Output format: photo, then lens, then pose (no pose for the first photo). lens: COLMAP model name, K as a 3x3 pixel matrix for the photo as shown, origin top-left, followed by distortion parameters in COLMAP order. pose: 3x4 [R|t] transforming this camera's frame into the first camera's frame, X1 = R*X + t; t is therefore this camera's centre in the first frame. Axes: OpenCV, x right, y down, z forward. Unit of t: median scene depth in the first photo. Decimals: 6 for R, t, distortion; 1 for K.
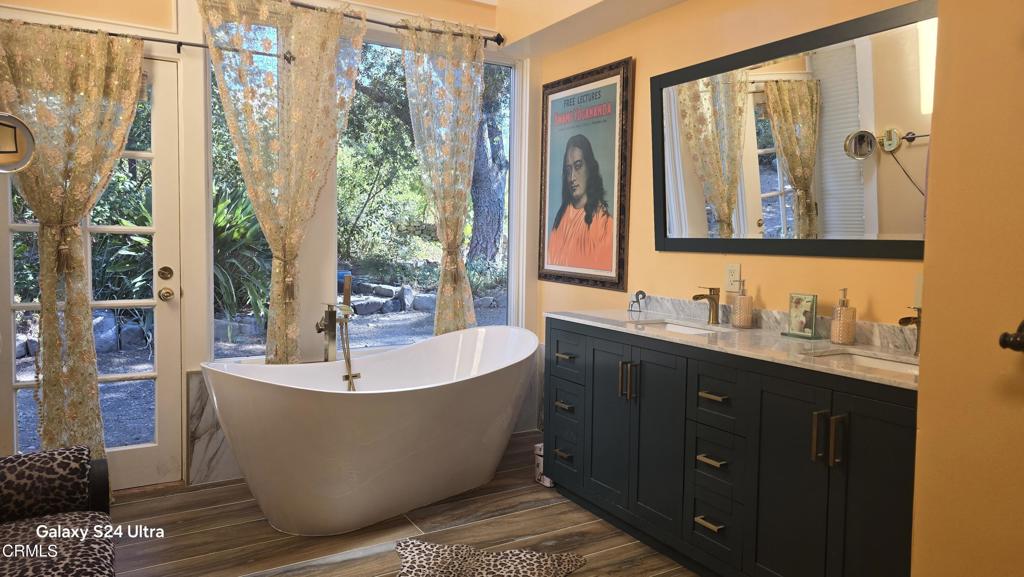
lens RADIAL K [[691.7, 0, 509.5], [0, 691.7, 268.3], [0, 0, 1]] dist [0.027591, 0.001810]
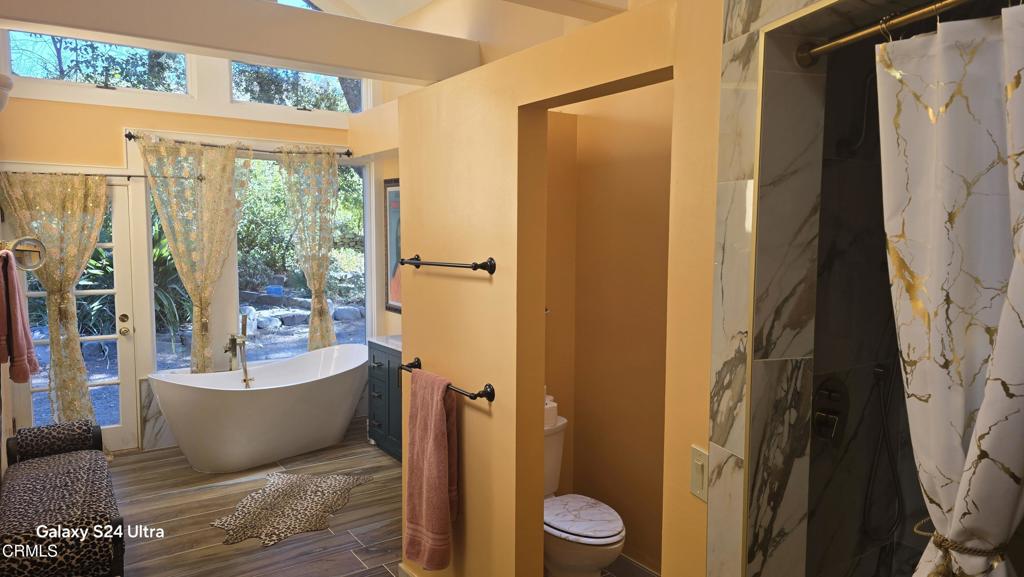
lens RADIAL K [[668.8, 0, 512.0], [0, 668.8, 288.5], [0, 0, 1]] dist [0.003303, -0.004711]
pose [[0.996696, -0.013836, 0.080031, 0.262856], [0.011365, 0.999447, 0.031245, -0.095571], [-0.080419, -0.030232, 0.996303, -0.578860]]
